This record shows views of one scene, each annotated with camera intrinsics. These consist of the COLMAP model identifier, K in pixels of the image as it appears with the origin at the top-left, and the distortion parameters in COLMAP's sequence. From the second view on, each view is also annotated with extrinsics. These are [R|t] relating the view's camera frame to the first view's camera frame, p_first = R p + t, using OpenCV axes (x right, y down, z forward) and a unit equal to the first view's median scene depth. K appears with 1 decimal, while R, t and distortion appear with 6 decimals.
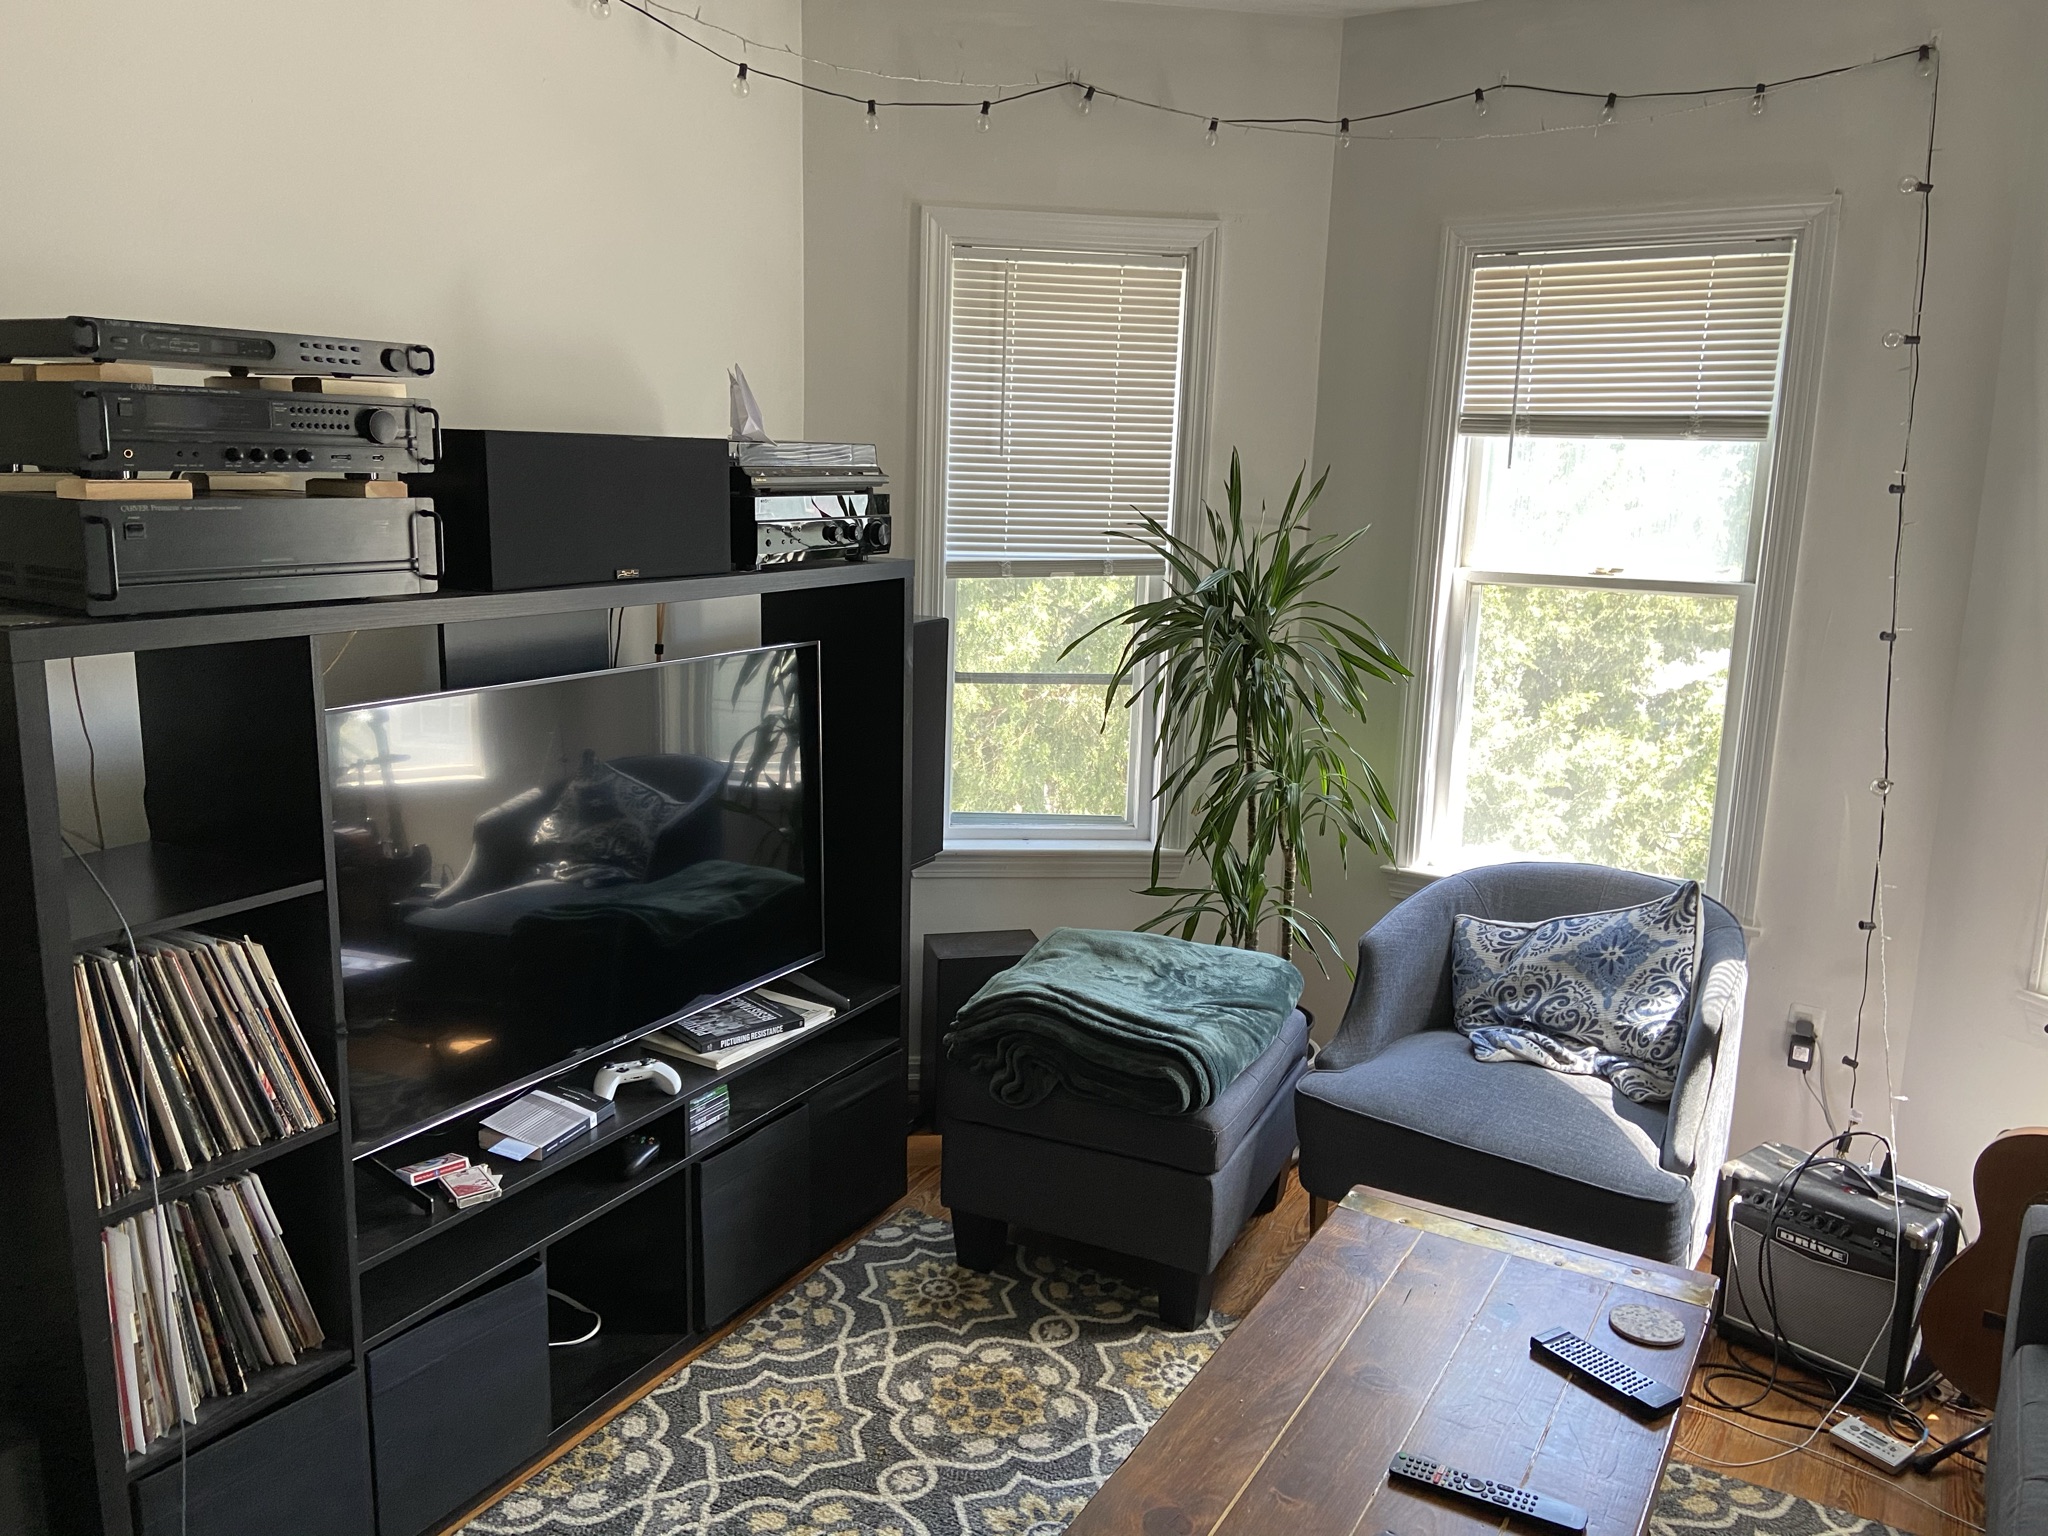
lens RADIAL K [[1550.3, 0, 1021.2], [0, 1550.3, 754.8], [0, 0, 1]] dist [0.130339, -0.161058]
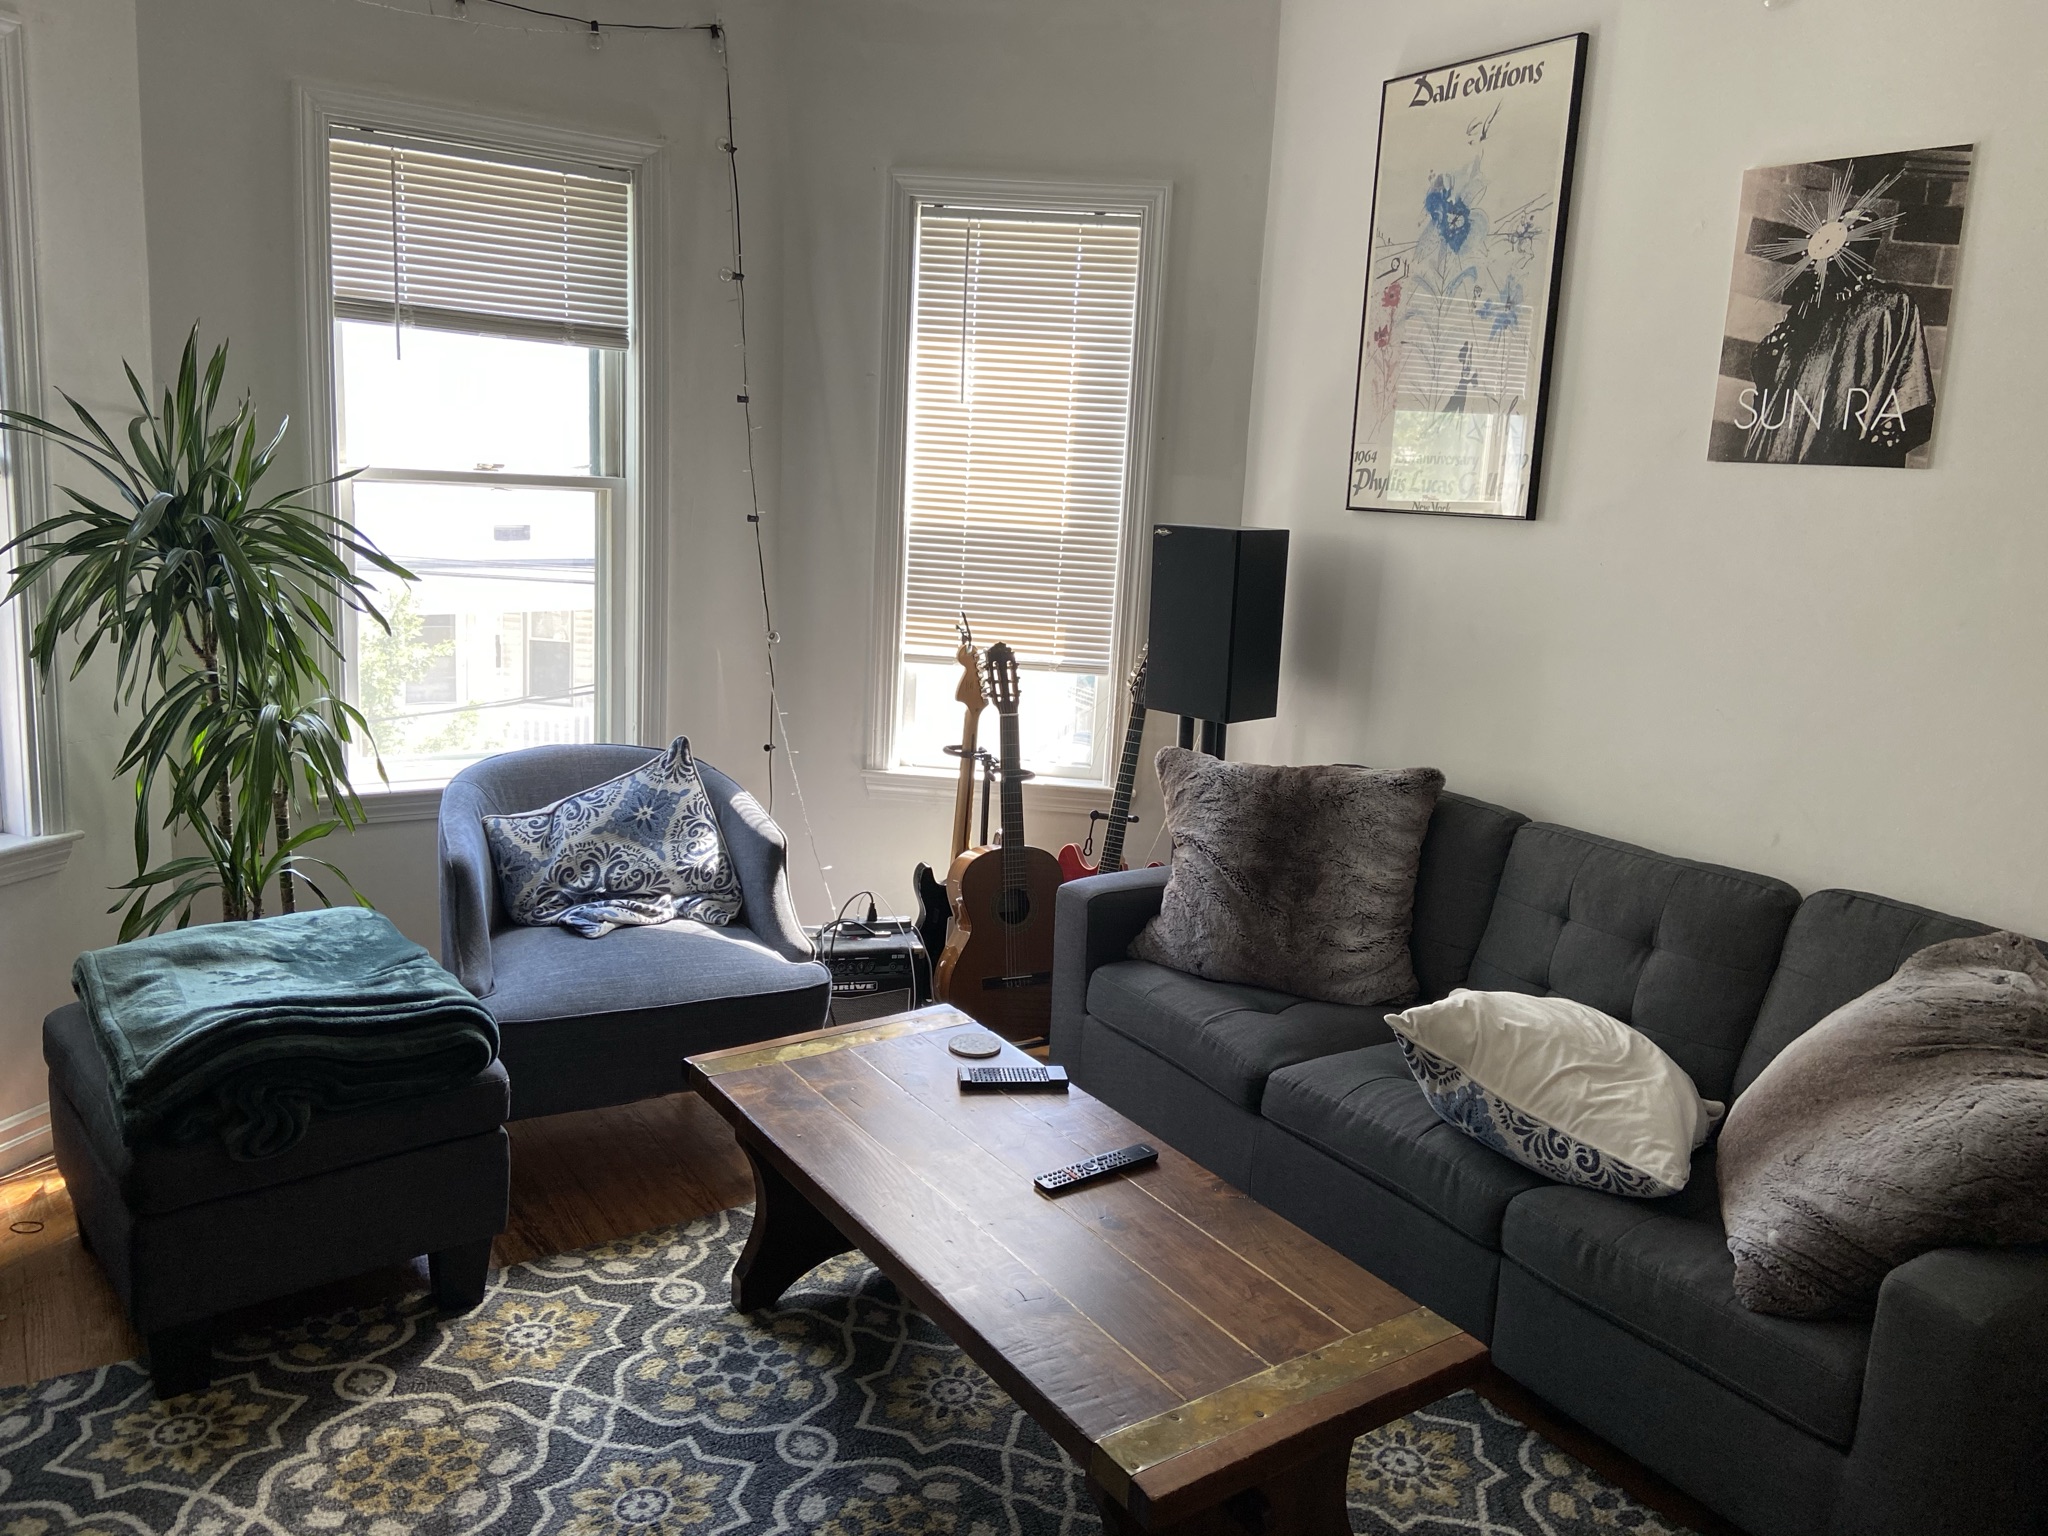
lens RADIAL K [[1550.3, 0, 1021.2], [0, 1550.3, 754.8], [0, 0, 1]] dist [0.130339, -0.161058]
pose [[0.420762, -0.183979, 0.888319, -0.502664], [0.120055, 0.981899, 0.146495, -0.046450], [-0.899192, 0.045007, 0.435233, 0.279305]]
